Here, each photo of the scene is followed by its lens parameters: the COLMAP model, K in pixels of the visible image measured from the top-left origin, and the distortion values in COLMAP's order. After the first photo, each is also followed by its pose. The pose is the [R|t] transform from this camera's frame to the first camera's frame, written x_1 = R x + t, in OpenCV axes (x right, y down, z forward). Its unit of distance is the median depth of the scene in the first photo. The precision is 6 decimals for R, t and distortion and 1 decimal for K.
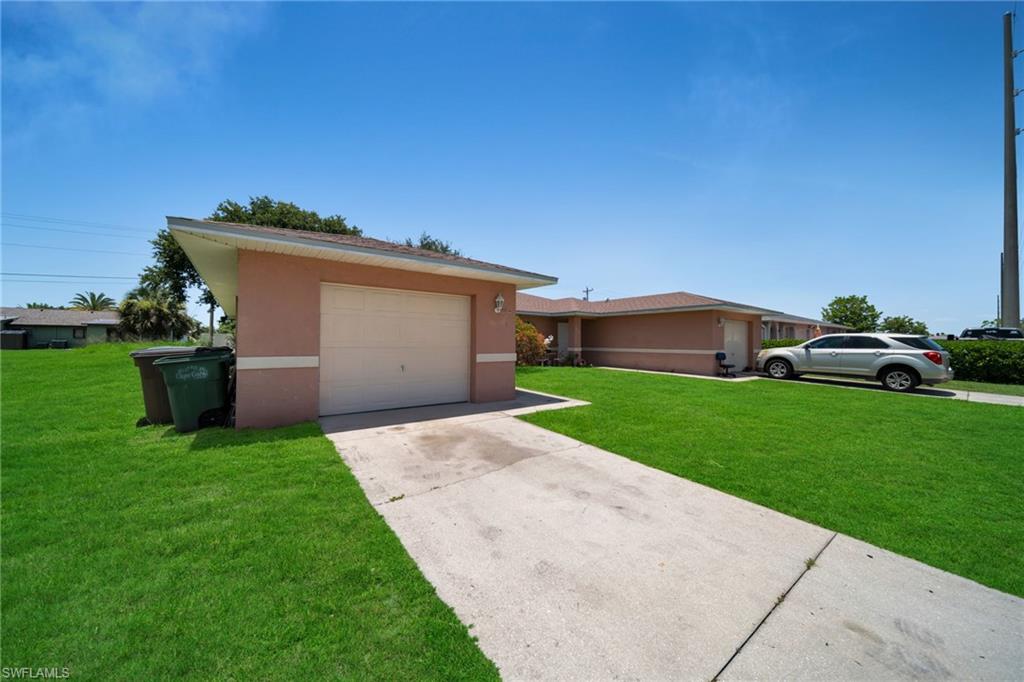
lens RADIAL K [[358.0, 0, 511.2], [0, 358.0, 340.8], [0, 0, 1]] dist [0.002236, -0.000021]
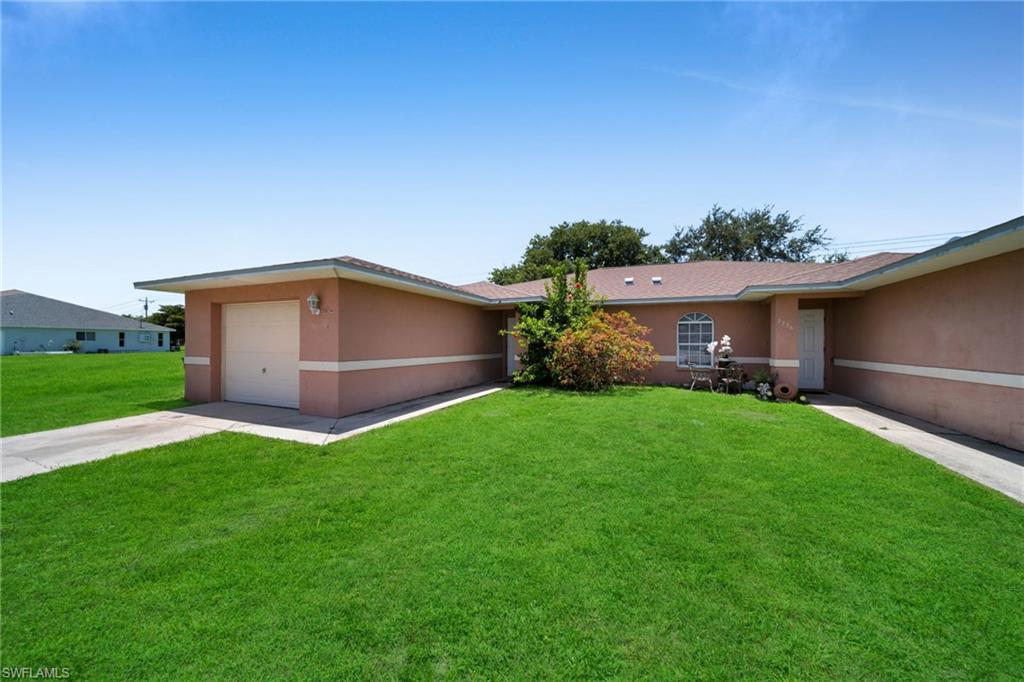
lens RADIAL K [[358.0, 0, 510.7], [0, 358.0, 340.5], [0, 0, 1]] dist [0.002236, -0.000021]
pose [[0.511593, -0.006531, -0.859203, 0.418049], [0.003177, 0.999979, -0.005710, -0.004875], [0.859222, 0.000192, 0.511602, 0.420154]]
